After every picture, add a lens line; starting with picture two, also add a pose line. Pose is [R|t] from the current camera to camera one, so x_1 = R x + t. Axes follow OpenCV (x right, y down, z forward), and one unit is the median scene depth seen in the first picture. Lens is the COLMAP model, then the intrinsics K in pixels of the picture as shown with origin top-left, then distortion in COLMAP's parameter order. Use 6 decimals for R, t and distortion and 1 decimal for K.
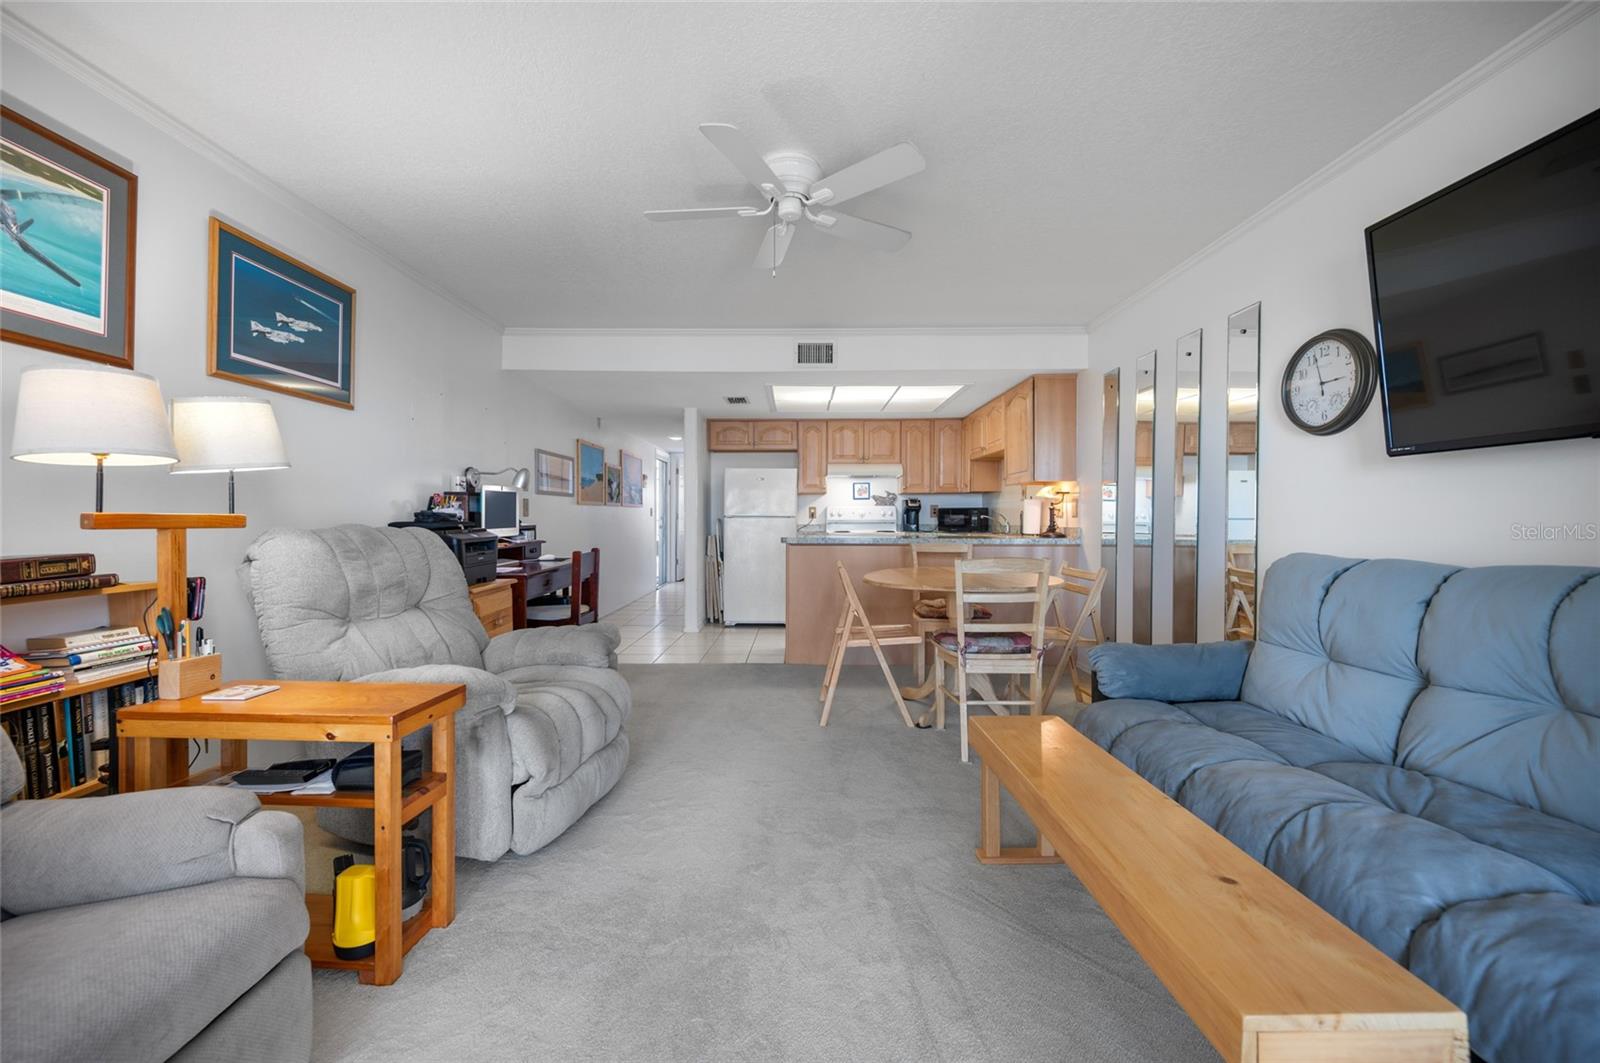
lens RADIAL K [[631.4, 0, 800.0], [0, 631.4, 531.5], [0, 0, 1]] dist [-0.000497, 0.000136]
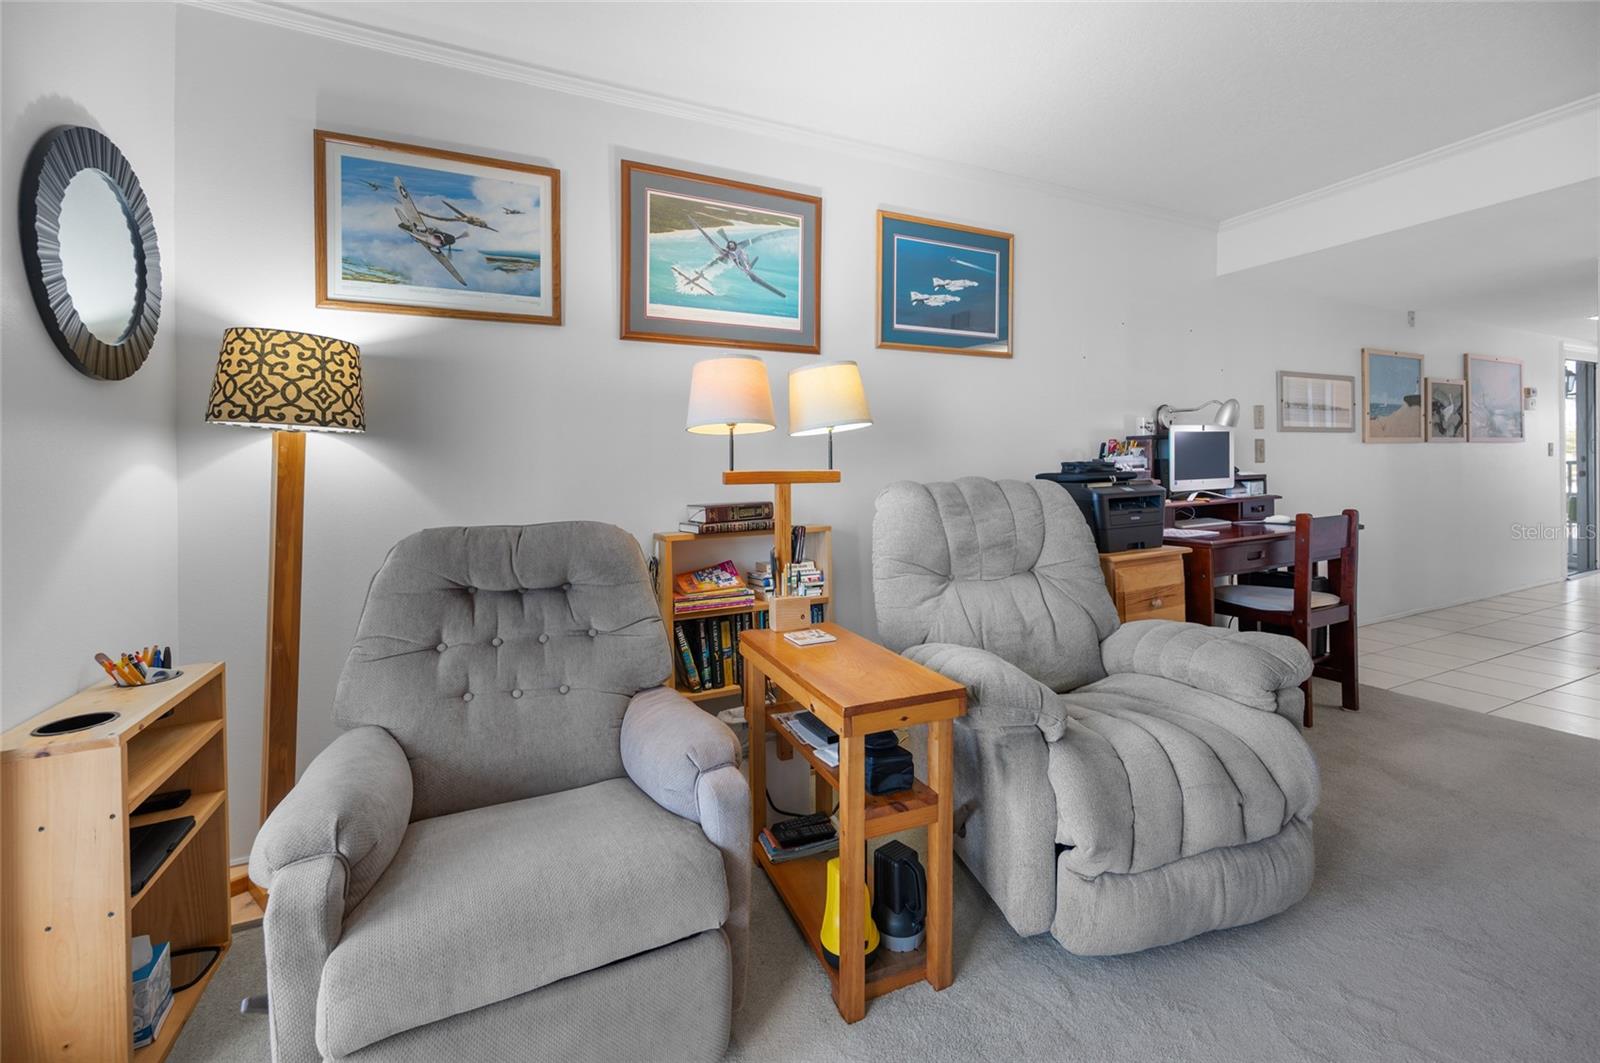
lens RADIAL K [[656.3, 0, 798.8], [0, 656.3, 471.4], [0, 0, 1]] dist [-0.000401, 0.000329]
pose [[0.430531, -0.007382, -0.902546, 0.063181], [-0.001673, 0.999958, -0.008977, -0.008808], [0.902574, 0.005375, 0.430500, 0.277059]]
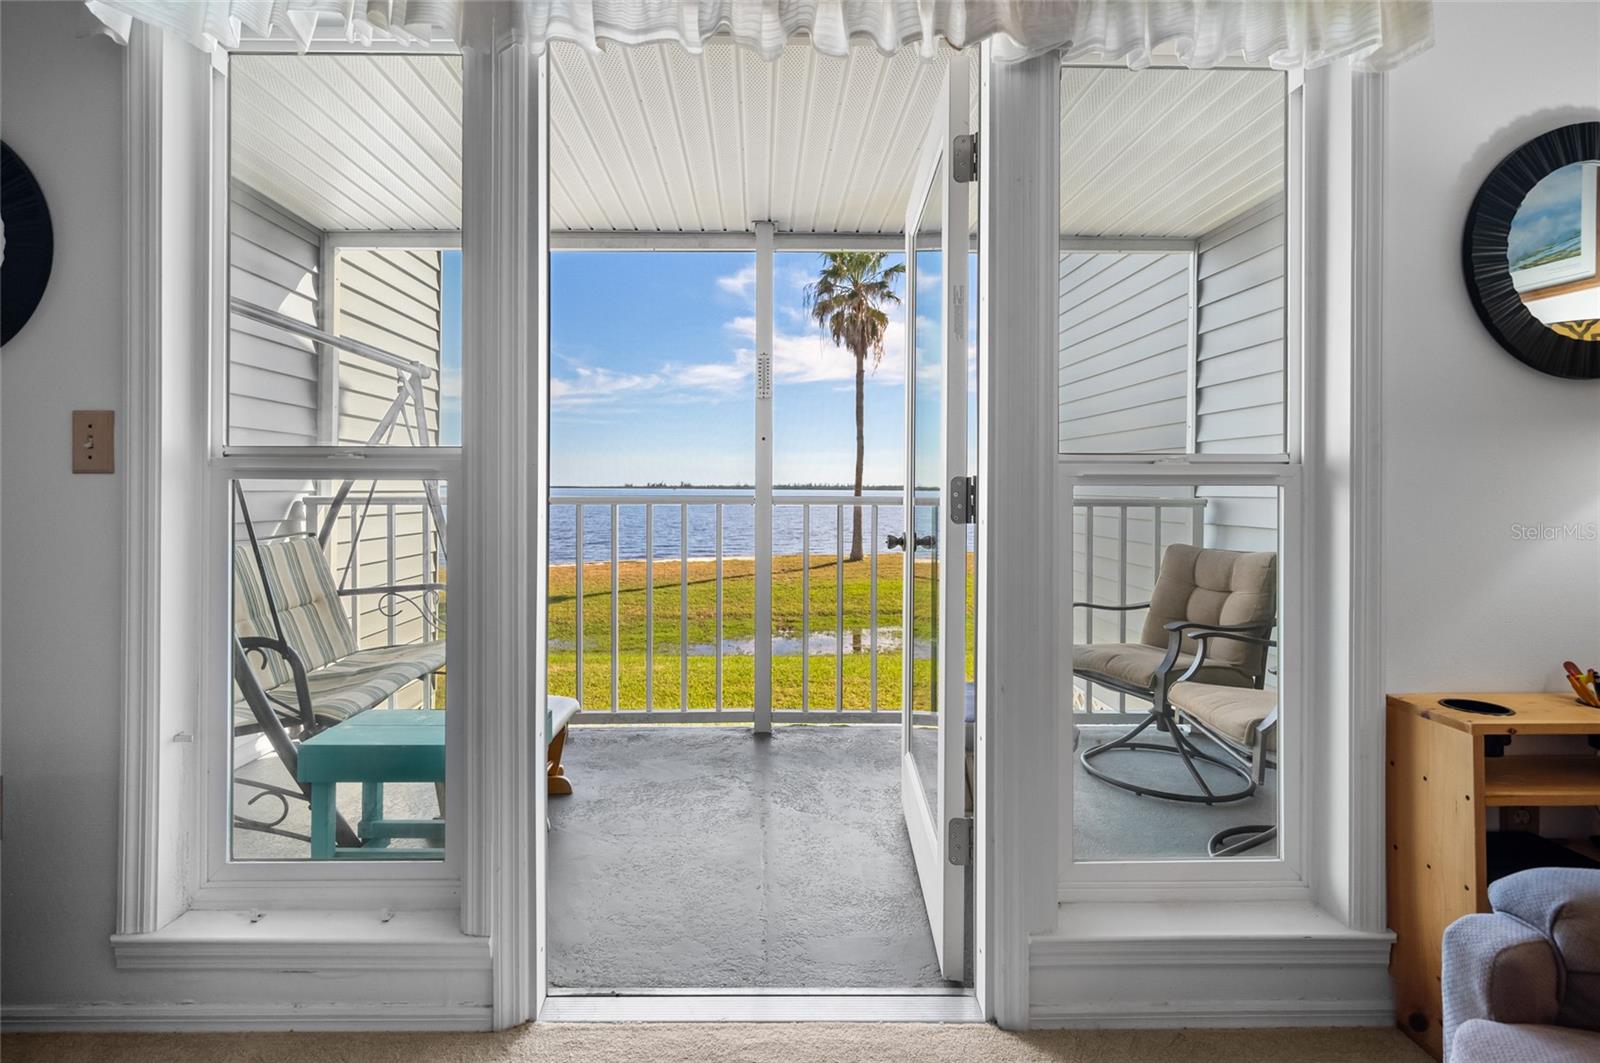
lens RADIAL K [[722.8, 0, 771.0], [0, 722.8, 490.2], [0, 0, 1]] dist [-0.003755, -0.000341]
pose [[-0.999883, -0.004886, -0.014475, -0.011739], [-0.005271, 0.999630, 0.026694, -0.012194], [0.014339, 0.026767, -0.999539, 0.515255]]
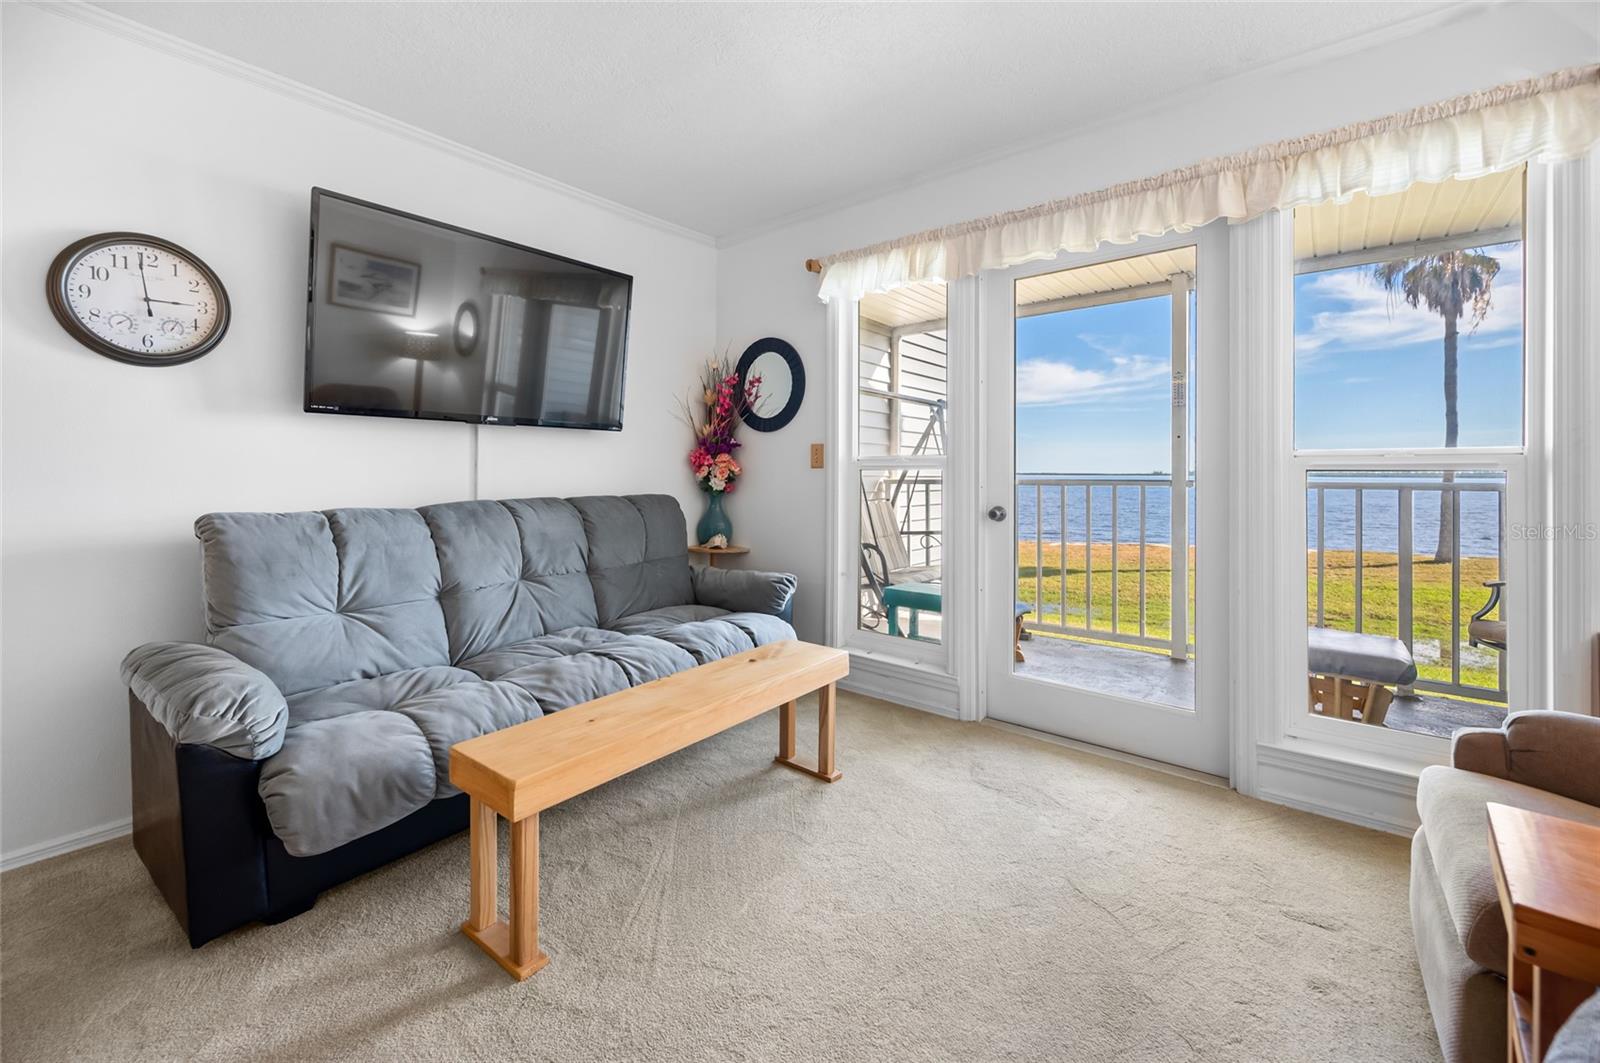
lens RADIAL K [[656.3, 0, 798.8], [0, 656.3, 471.4], [0, 0, 1]] dist [-0.000401, 0.000329]
pose [[-0.775756, -0.000598, 0.631033, -0.260370], [0.011750, 0.999812, 0.015393, -0.020654], [-0.630923, 0.019356, -0.775604, 0.931901]]
